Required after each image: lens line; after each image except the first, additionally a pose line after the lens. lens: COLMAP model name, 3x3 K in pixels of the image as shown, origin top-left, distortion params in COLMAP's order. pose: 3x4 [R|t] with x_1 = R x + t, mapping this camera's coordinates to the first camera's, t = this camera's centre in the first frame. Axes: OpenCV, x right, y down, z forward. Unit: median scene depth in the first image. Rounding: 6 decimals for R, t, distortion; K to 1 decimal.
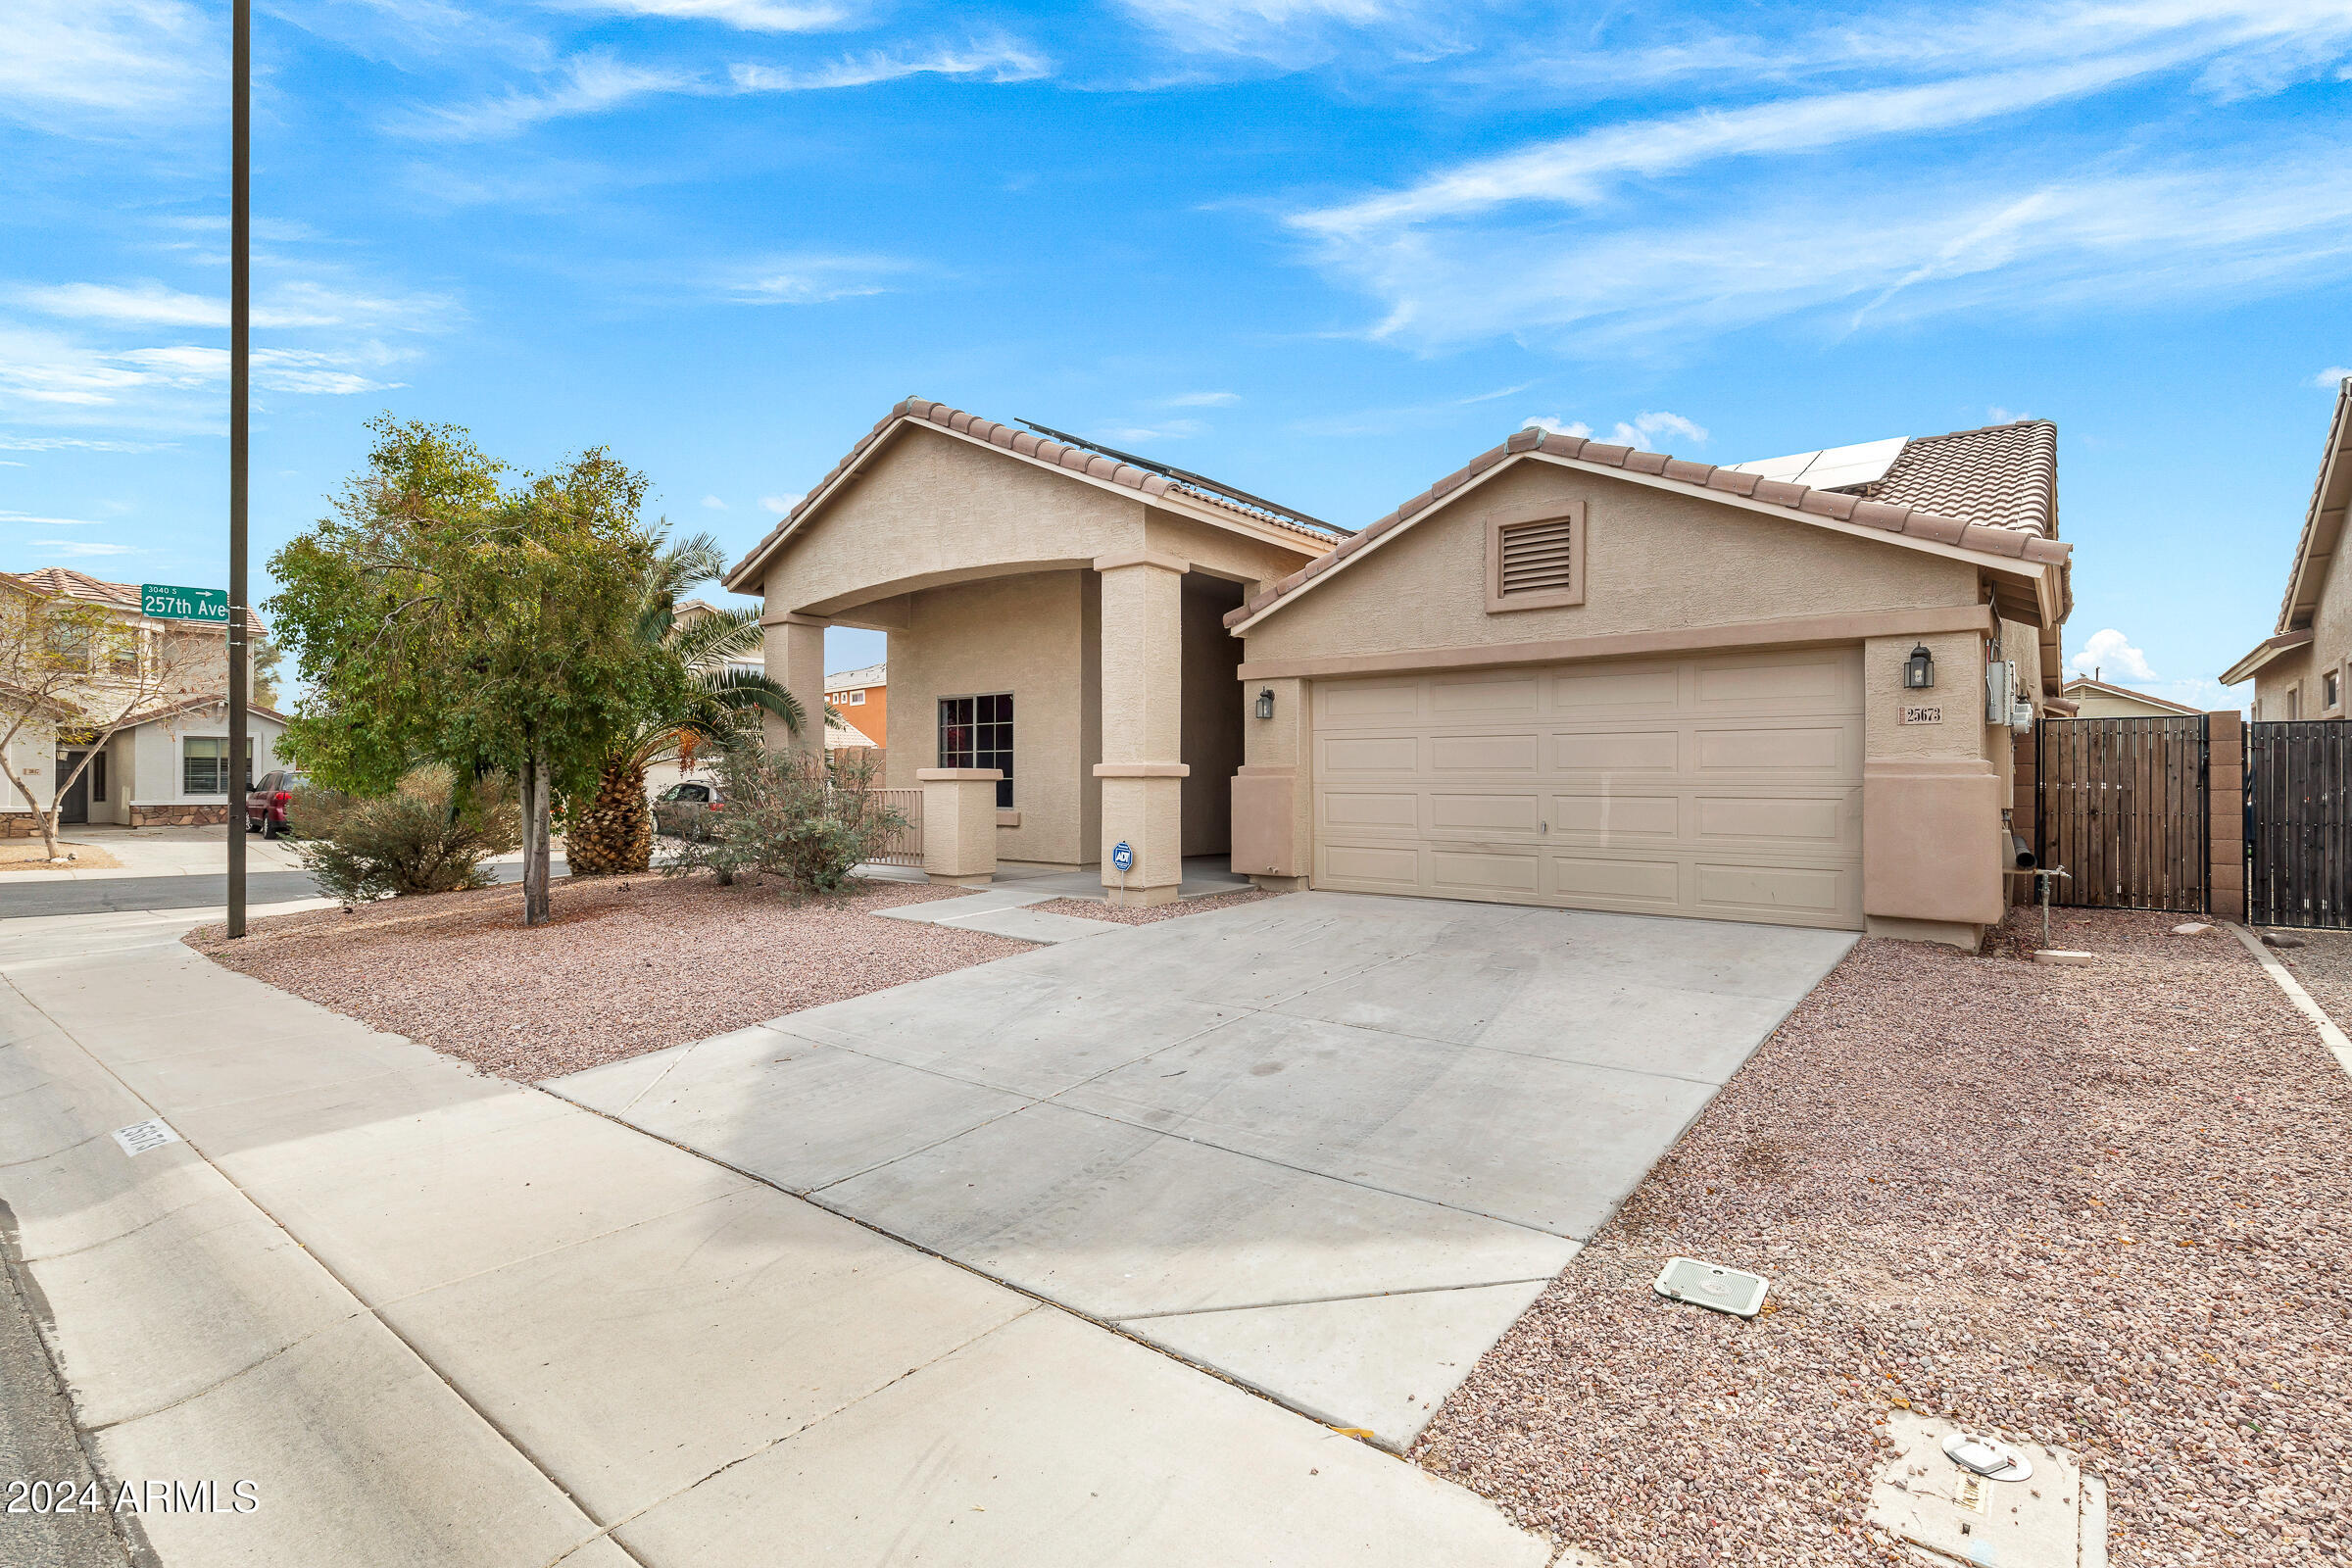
lens RADIAL K [[1075.8, 0, 1175.1], [0, 1075.8, 762.0], [0, 0, 1]] dist [0.010827, -0.000278]
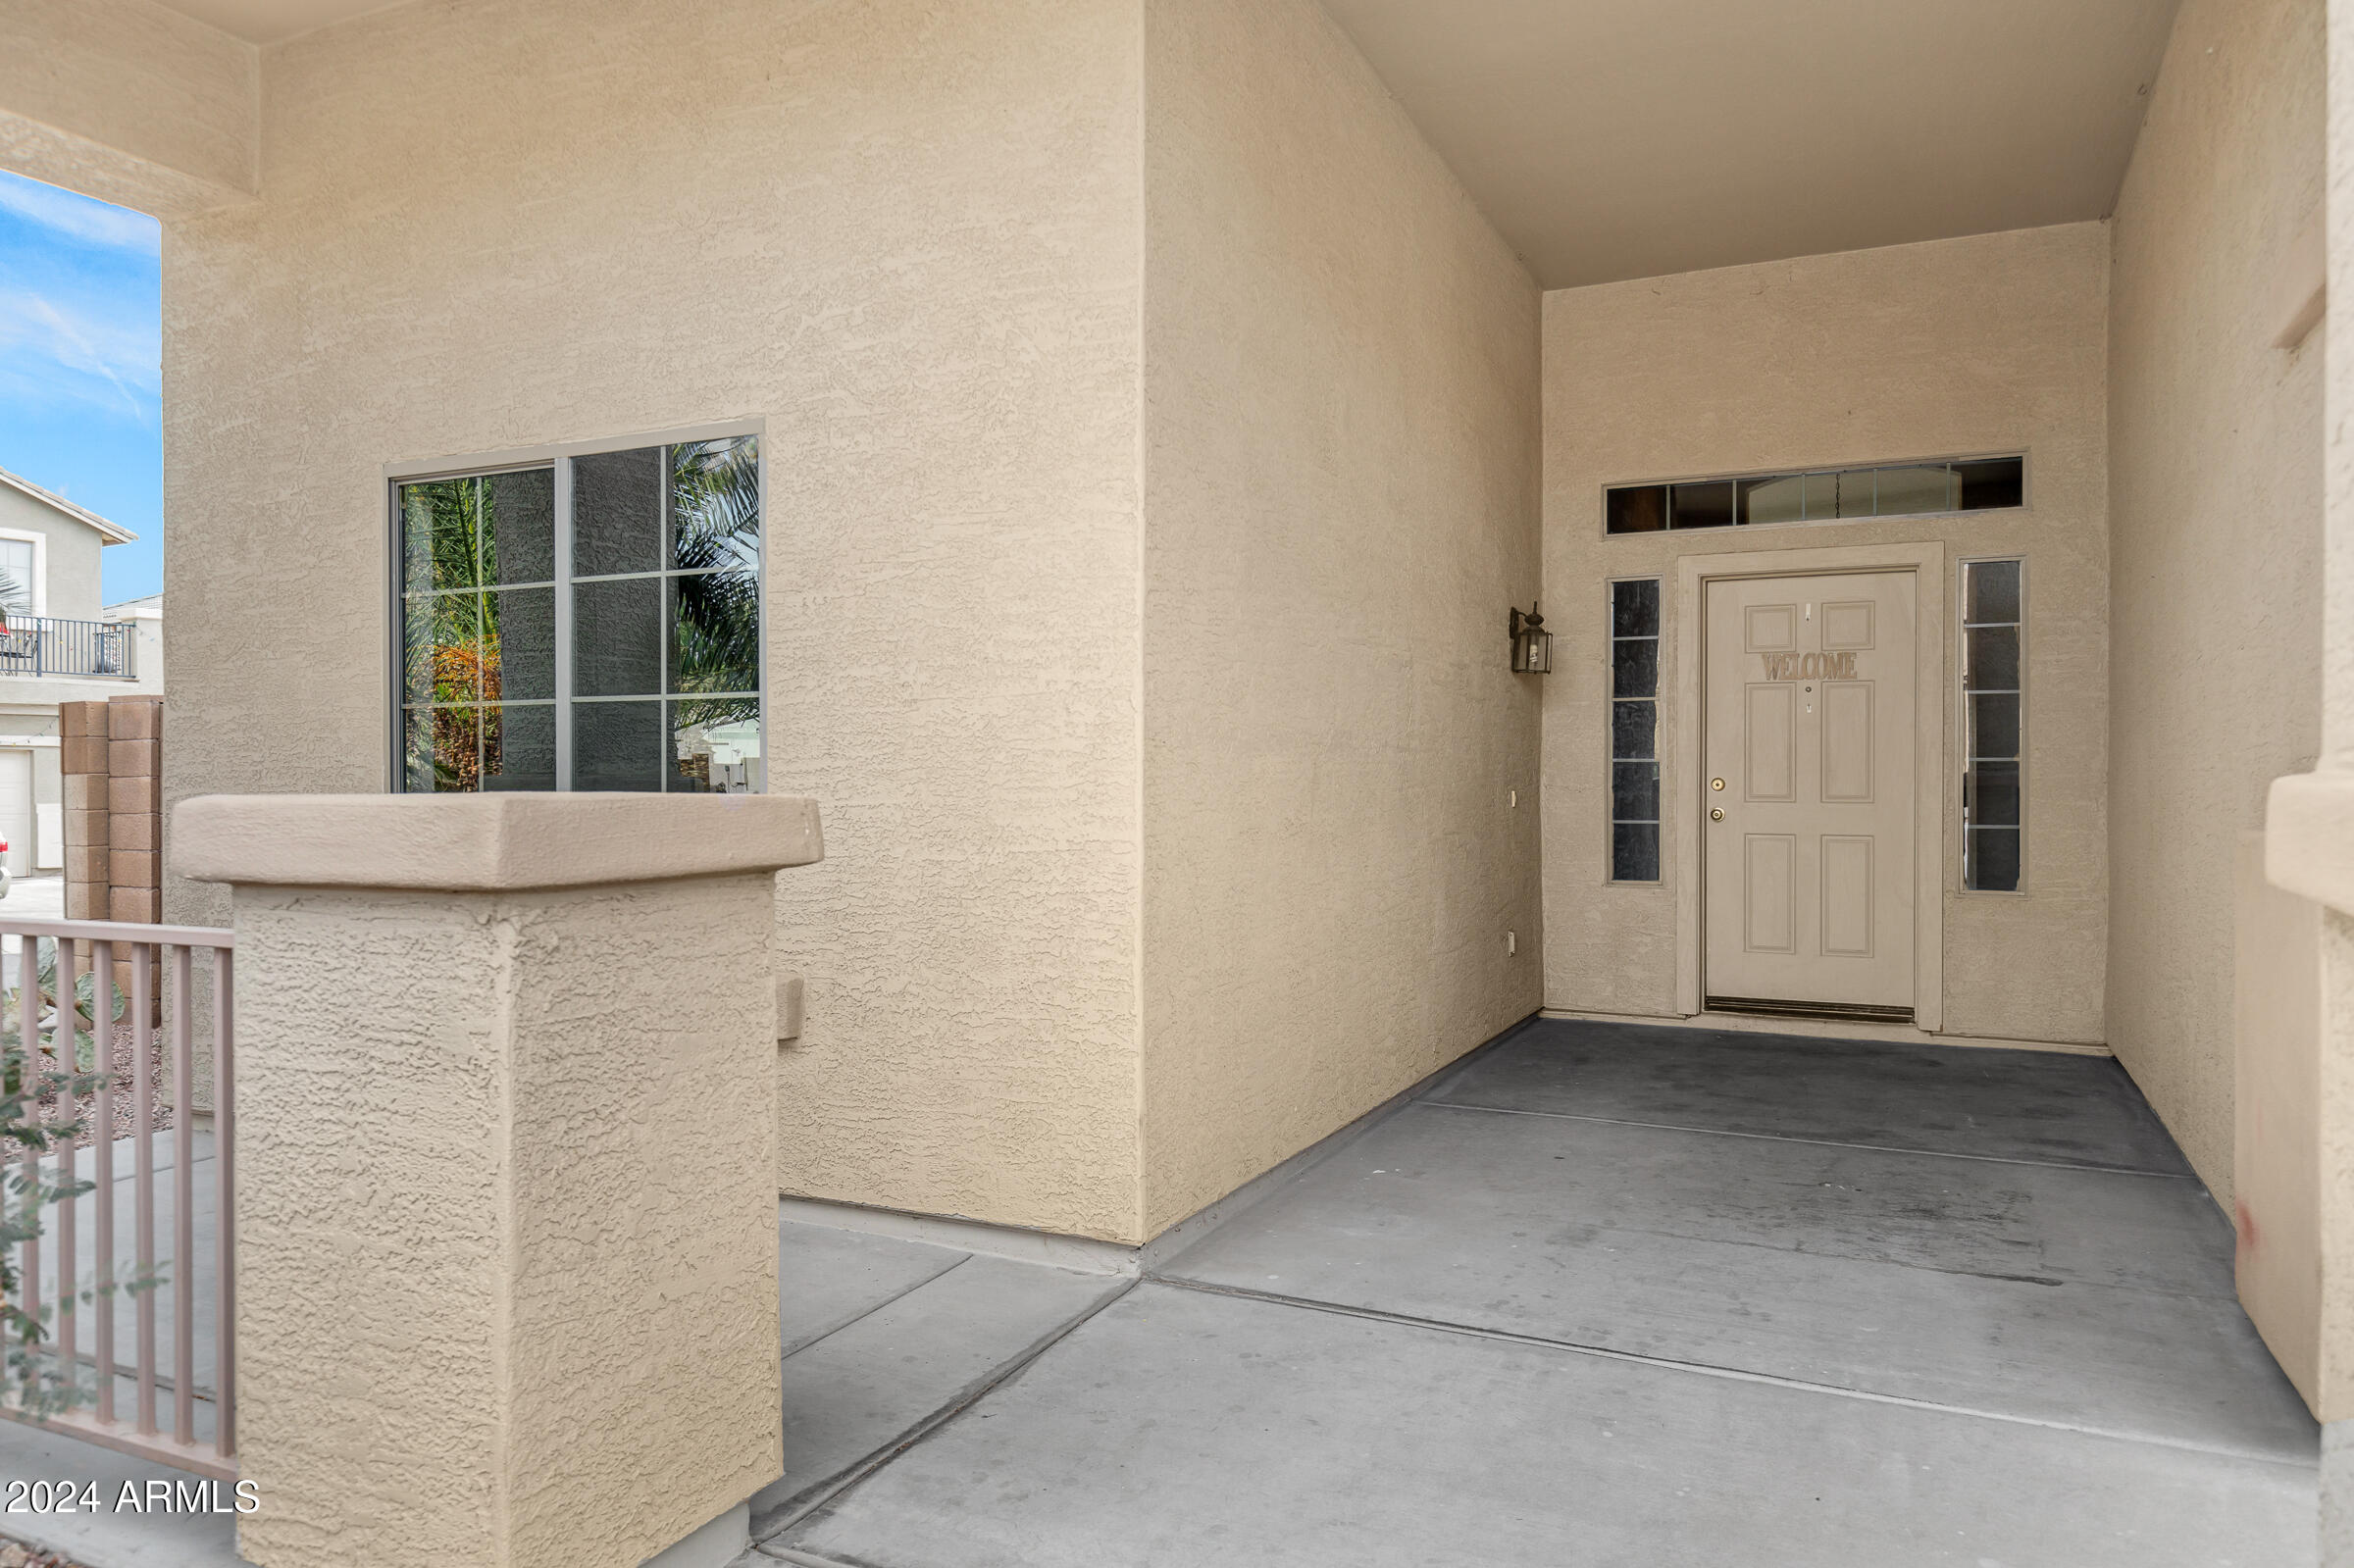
lens RADIAL K [[1503.1, 0, 1178.7], [0, 1503.1, 779.7], [0, 0, 1]] dist [0.007317, -0.000356]
pose [[0.969155, 0.000060, 0.246451, -0.146881], [-0.004520, 0.999836, 0.017533, 0.001090], [-0.246410, -0.018106, 0.968997, 0.700217]]
